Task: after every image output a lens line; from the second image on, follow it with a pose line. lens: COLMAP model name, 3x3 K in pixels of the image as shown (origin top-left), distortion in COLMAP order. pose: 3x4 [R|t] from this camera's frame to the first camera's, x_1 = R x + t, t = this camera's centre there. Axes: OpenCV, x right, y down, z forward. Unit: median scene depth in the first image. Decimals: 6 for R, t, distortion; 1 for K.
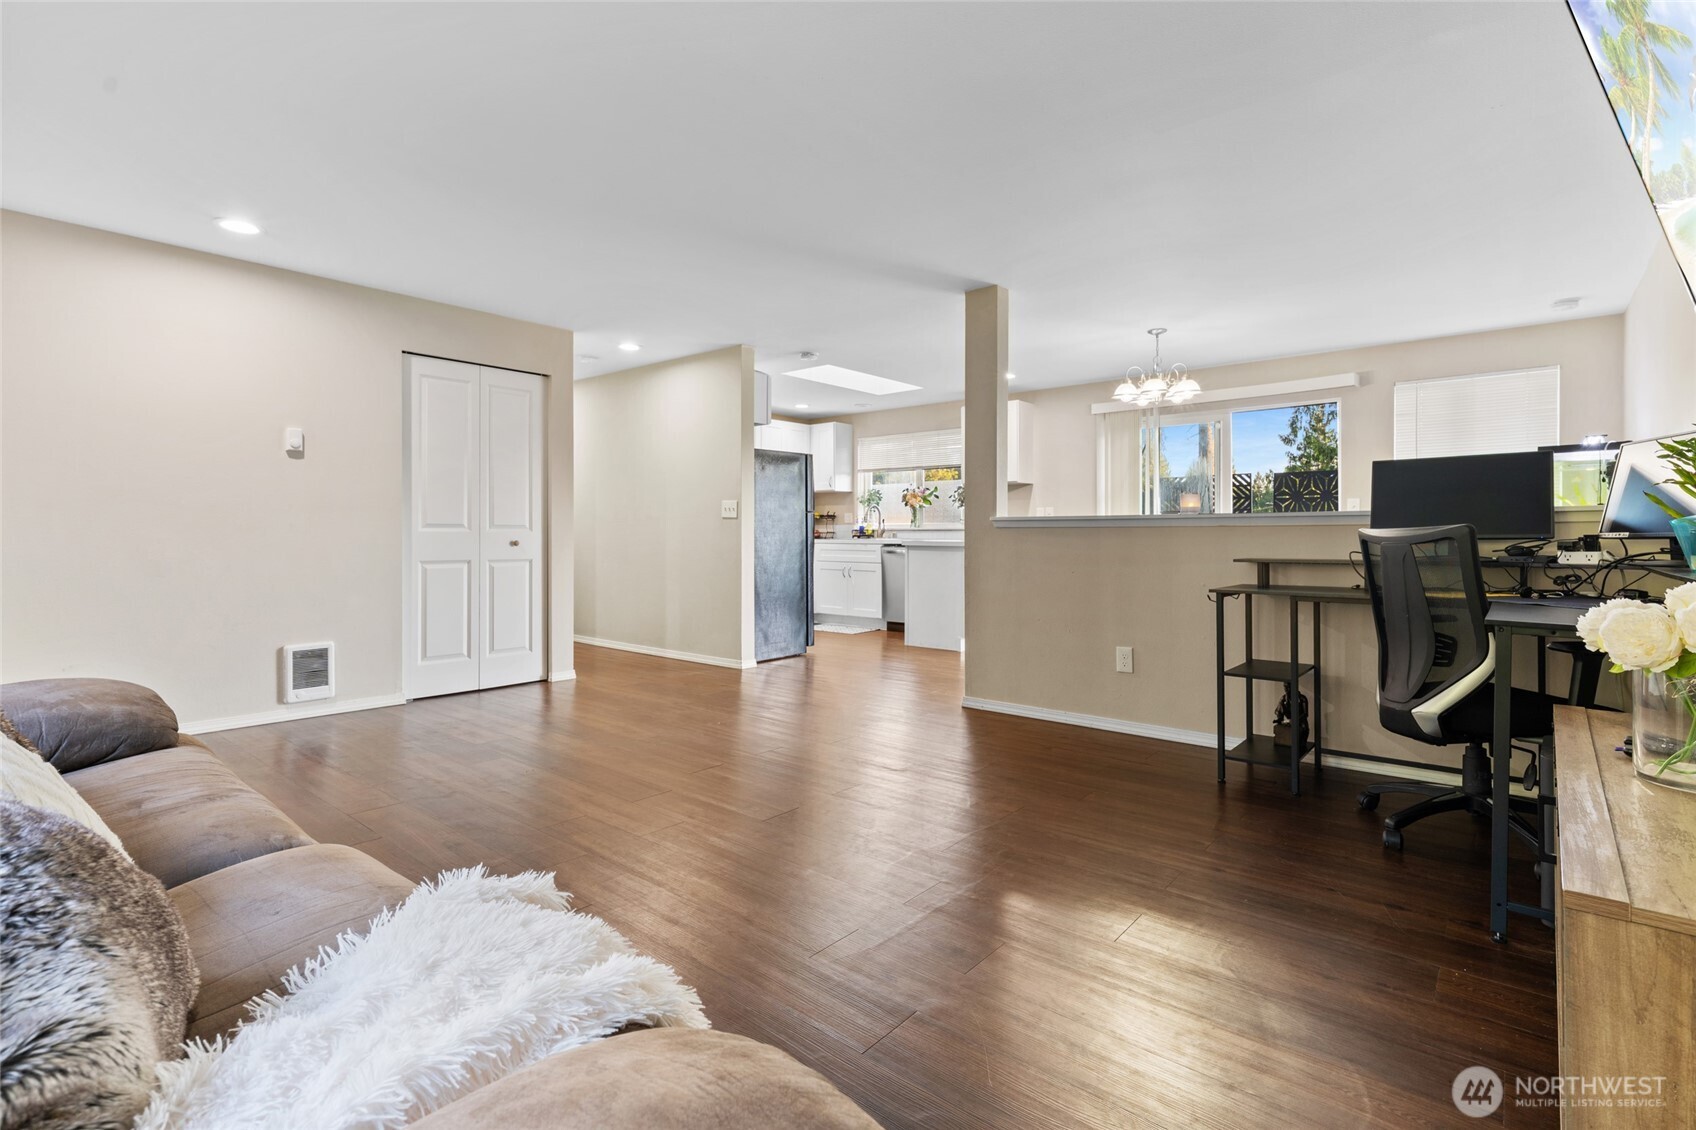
lens RADIAL K [[813.8, 0, 846.0], [0, 813.8, 530.1], [0, 0, 1]] dist [0.001074, 0.000120]
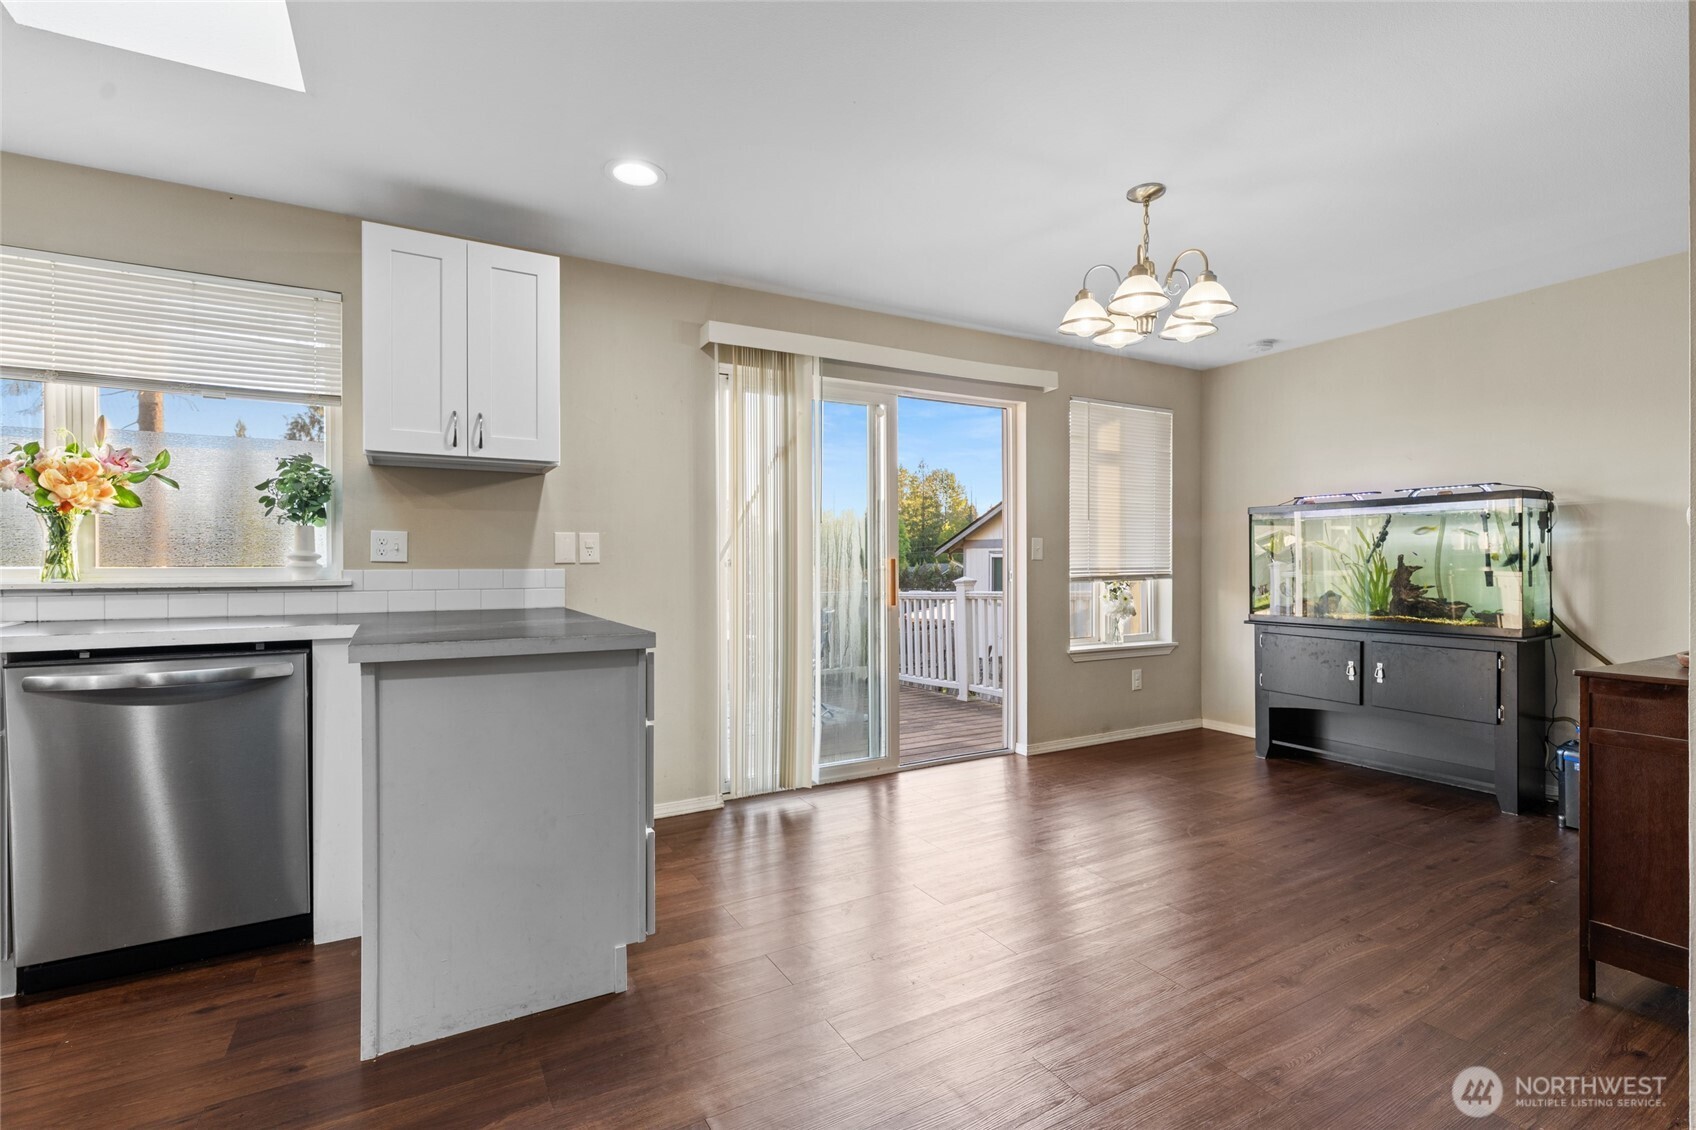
lens RADIAL K [[787.8, 0, 844.2], [0, 787.8, 571.0], [0, 0, 1]] dist [0.001844, 0.000349]
pose [[0.343709, -0.003363, 0.939070, -0.094985], [-0.000224, 0.999993, 0.003663, -0.008209], [-0.939076, -0.001469, 0.343706, 0.689705]]
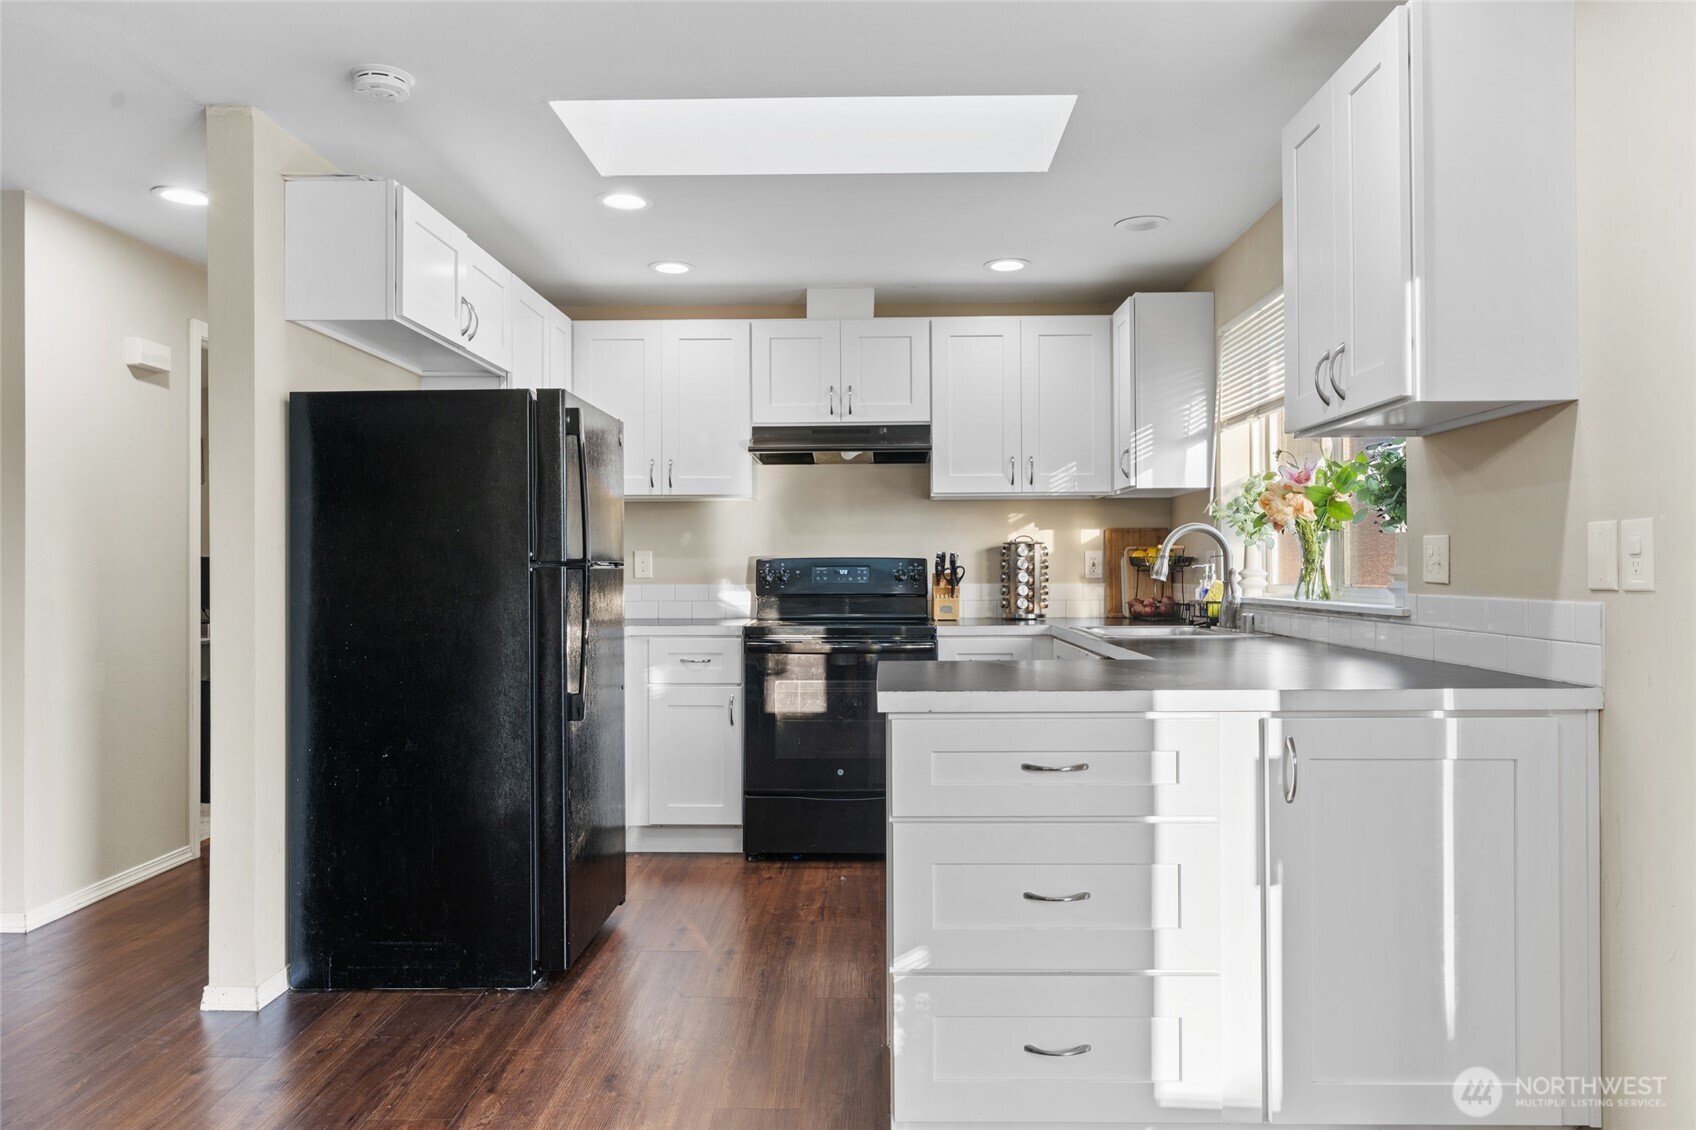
lens RADIAL K [[1146.5, 0, 848.0], [0, 1146.5, 565.0], [0, 0, 1]] dist [0.001060, 0.003136]
pose [[0.629310, -0.003747, -0.777145, 0.326001], [0.002705, 0.999993, -0.002631, -0.016071], [0.777149, -0.000446, 0.629316, 0.663682]]
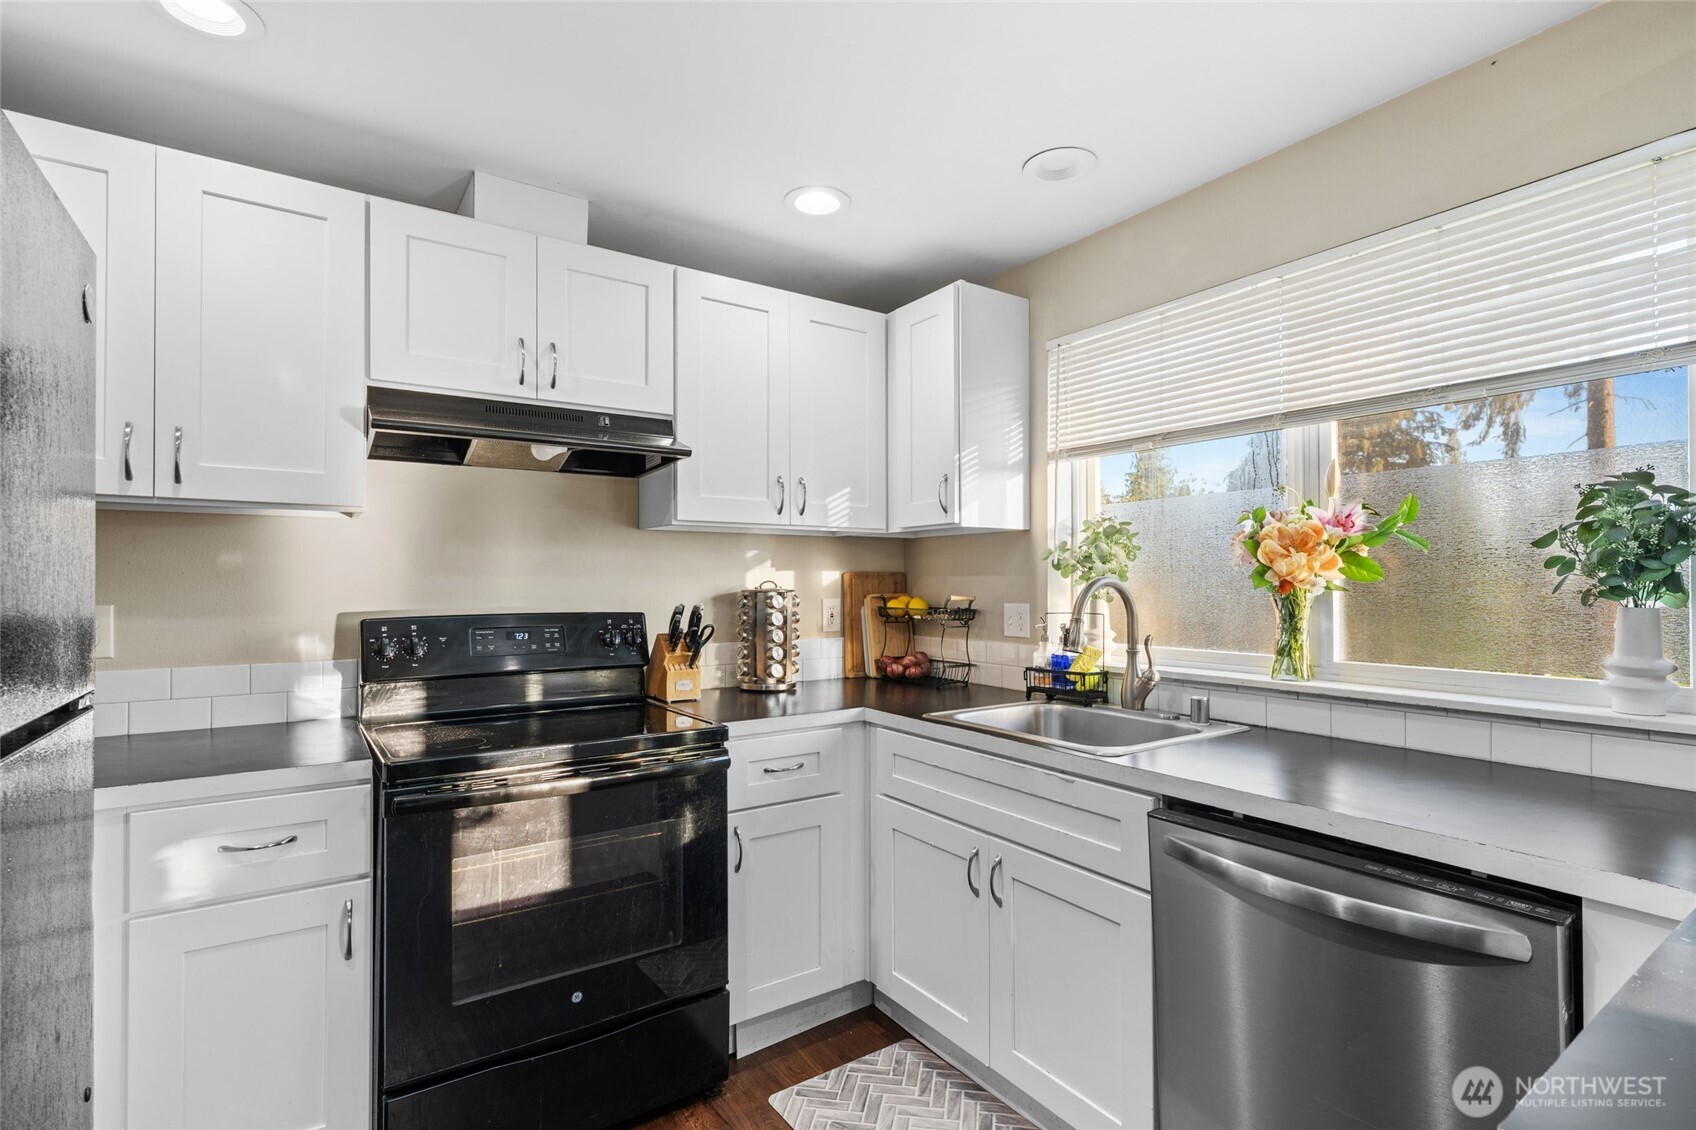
lens RADIAL K [[811.4, 0, 865.9], [0, 811.4, 576.5], [0, 0, 1]] dist [0.000048, -0.000071]
pose [[0.967446, -0.000687, -0.253077, 0.028182], [-0.000937, 0.999980, -0.006298, -0.033033], [0.253076, 0.006330, 0.967426, 0.810537]]
